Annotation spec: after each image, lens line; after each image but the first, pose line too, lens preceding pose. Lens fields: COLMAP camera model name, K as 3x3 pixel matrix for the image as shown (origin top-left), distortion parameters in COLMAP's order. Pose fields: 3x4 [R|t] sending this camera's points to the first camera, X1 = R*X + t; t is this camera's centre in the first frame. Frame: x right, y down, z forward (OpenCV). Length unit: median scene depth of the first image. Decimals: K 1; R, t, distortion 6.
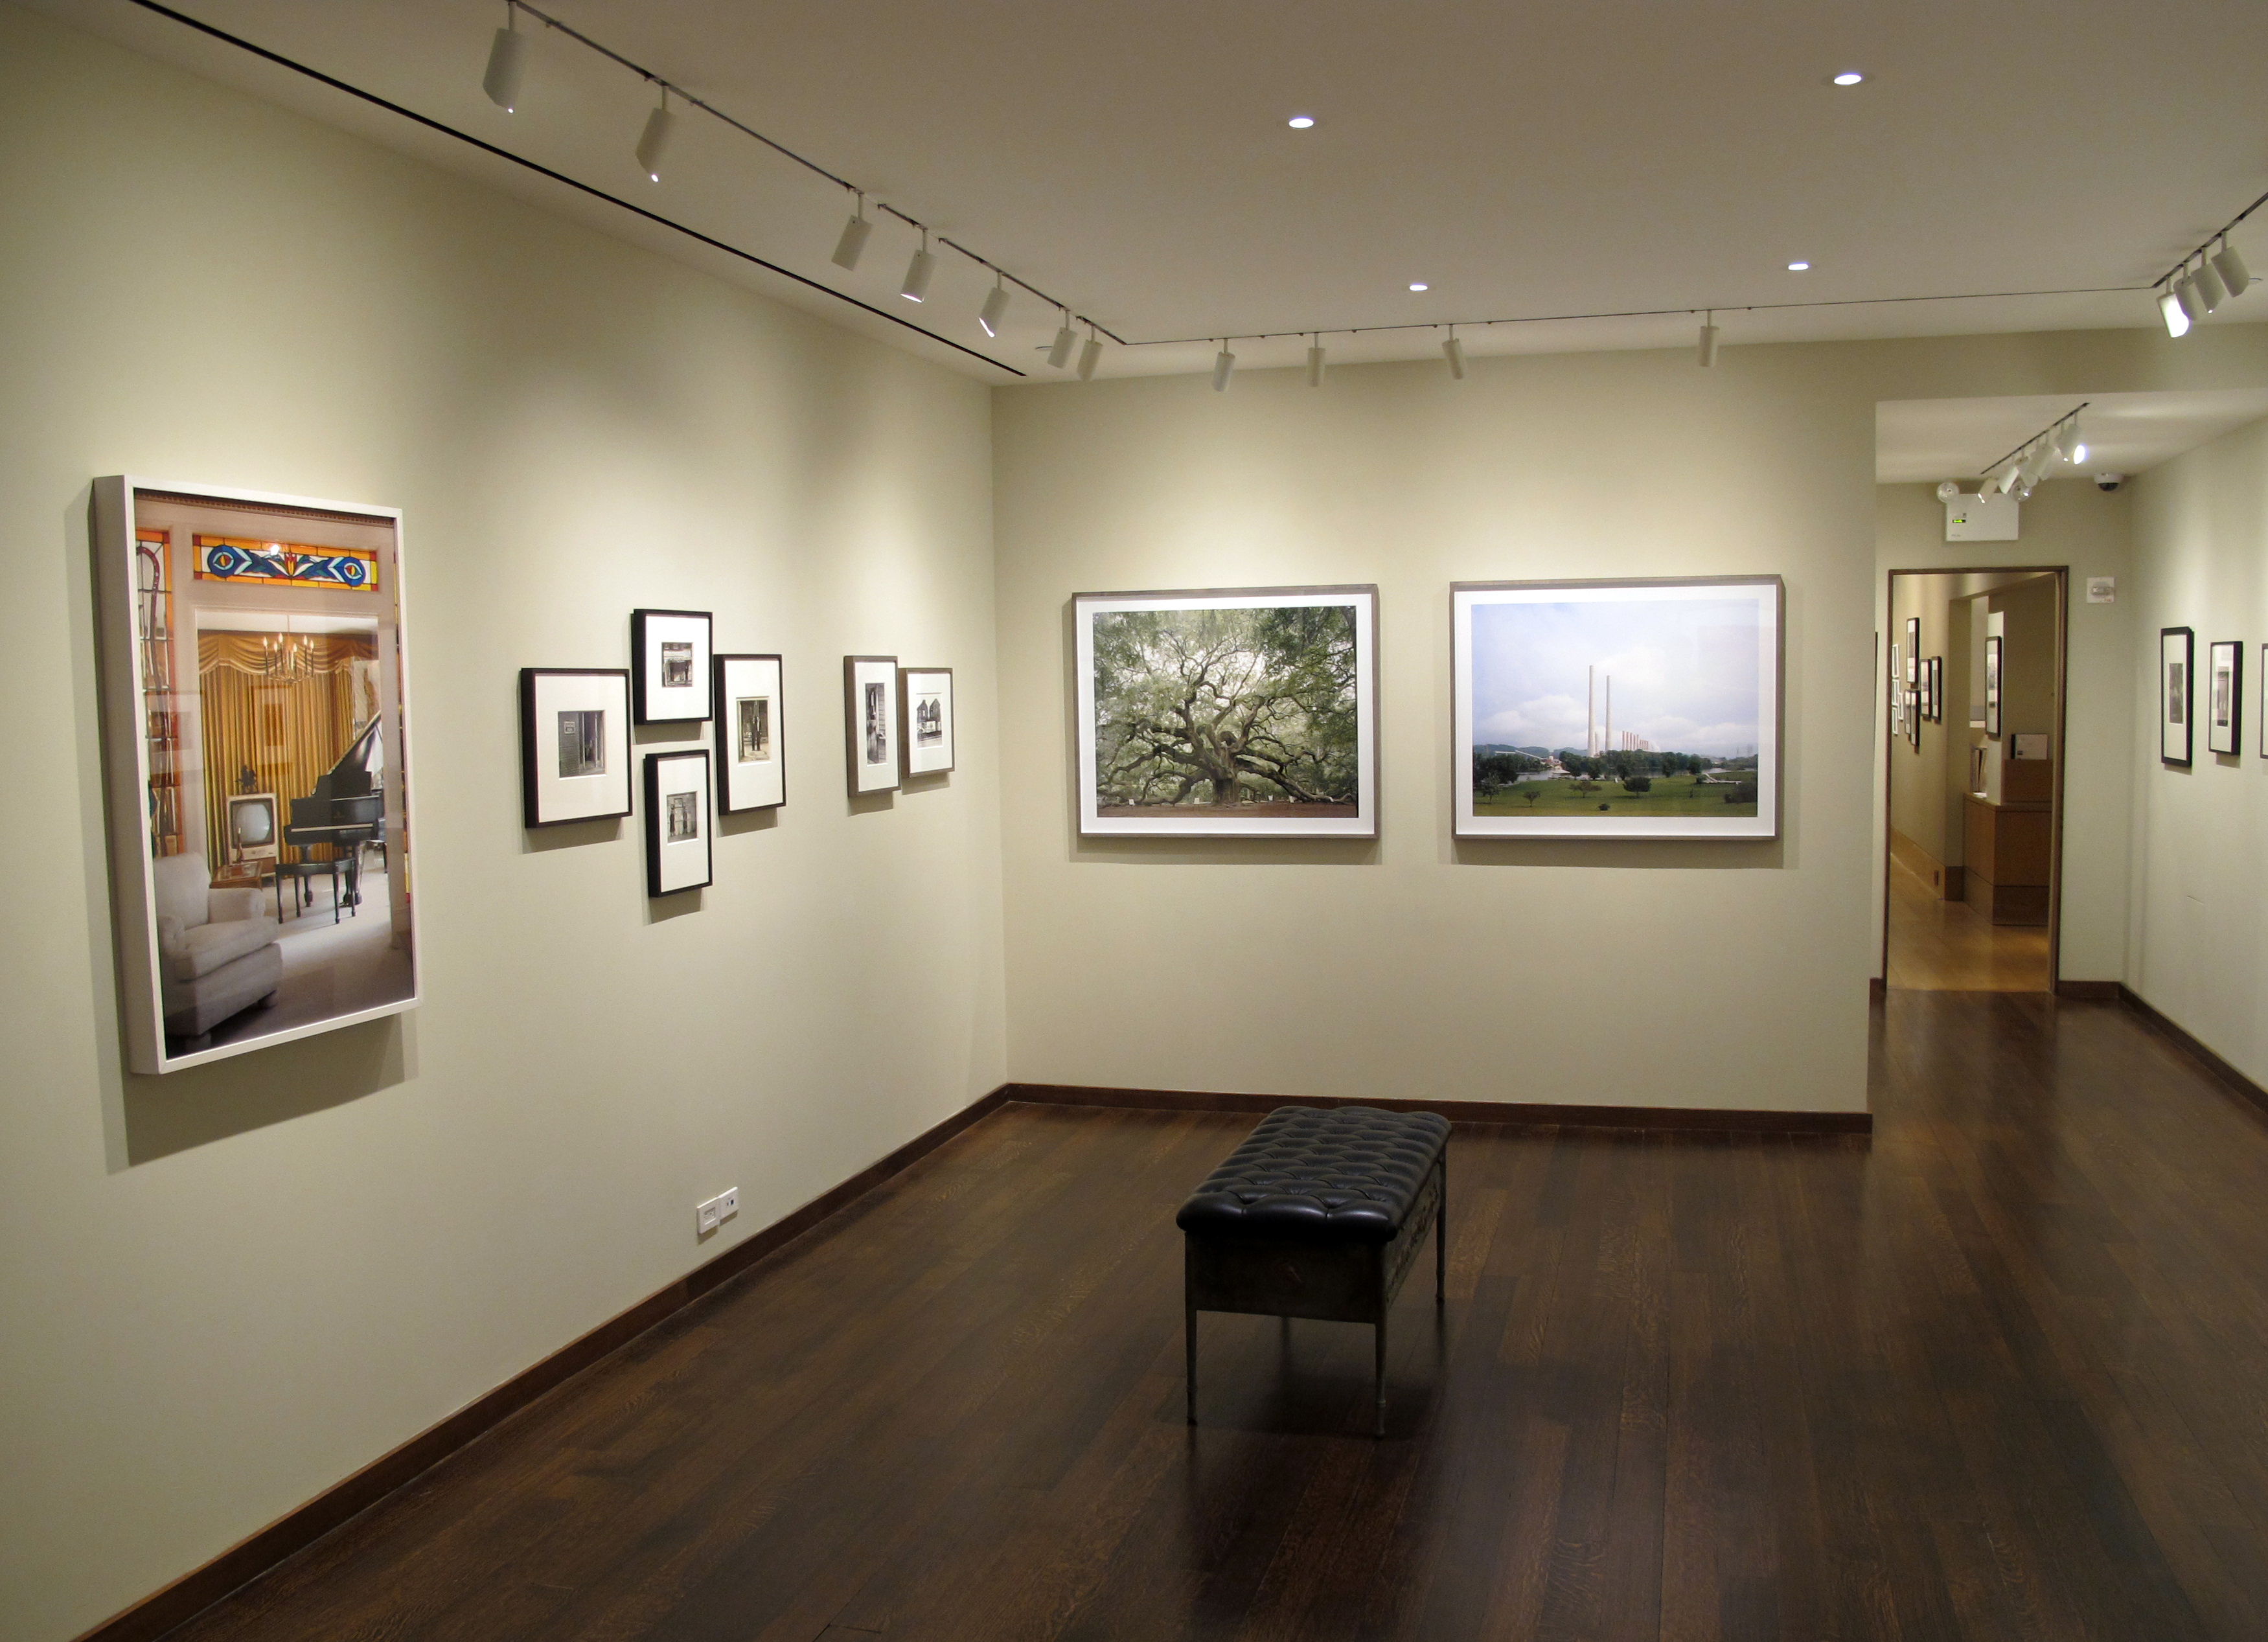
lens RADIAL K [[1914.0, 0, 1134.0], [0, 1914.0, 821.0], [0, 0, 1]] dist [-0.129487, 0.002839]
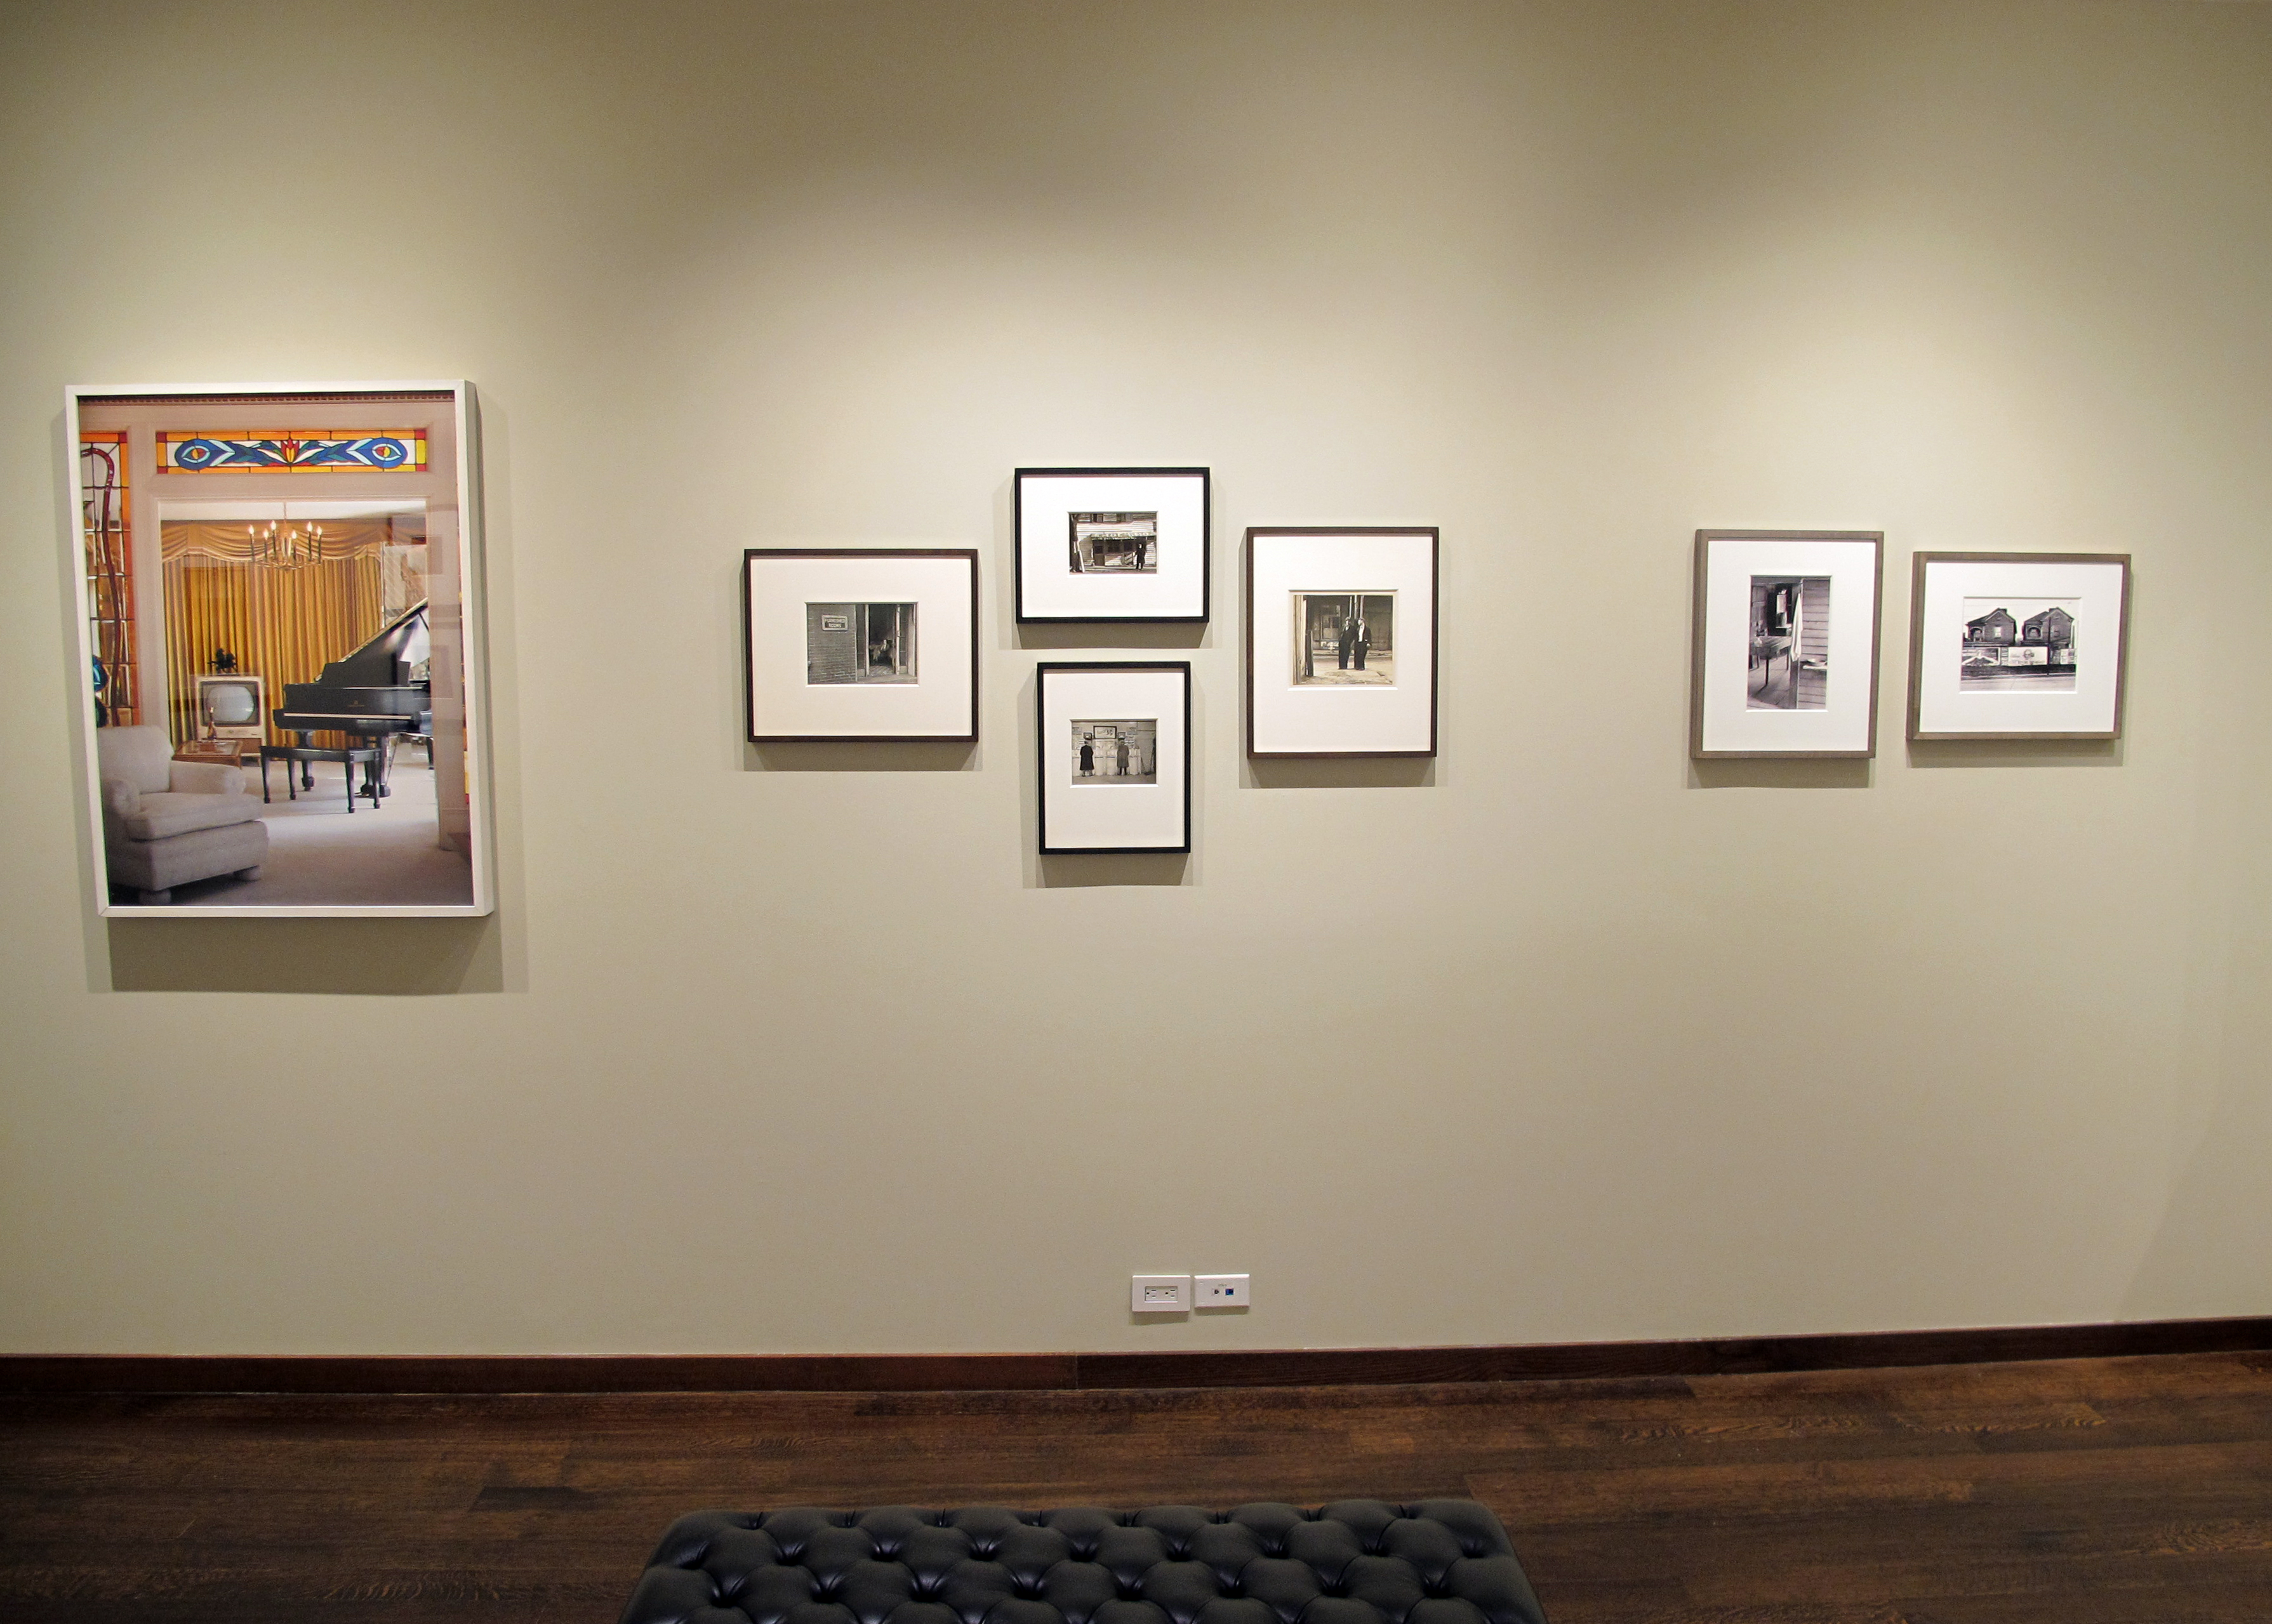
lens RADIAL K [[2024.2, 0, 1136.0], [0, 2024.2, 812.0], [0, 0, 1]] dist [-0.097614, 0.005598]
pose [[0.310264, 0.135022, -0.941013, 0.383752], [-0.070679, 0.990399, 0.118804, -0.055310], [0.948019, 0.029650, 0.316828, 0.581975]]
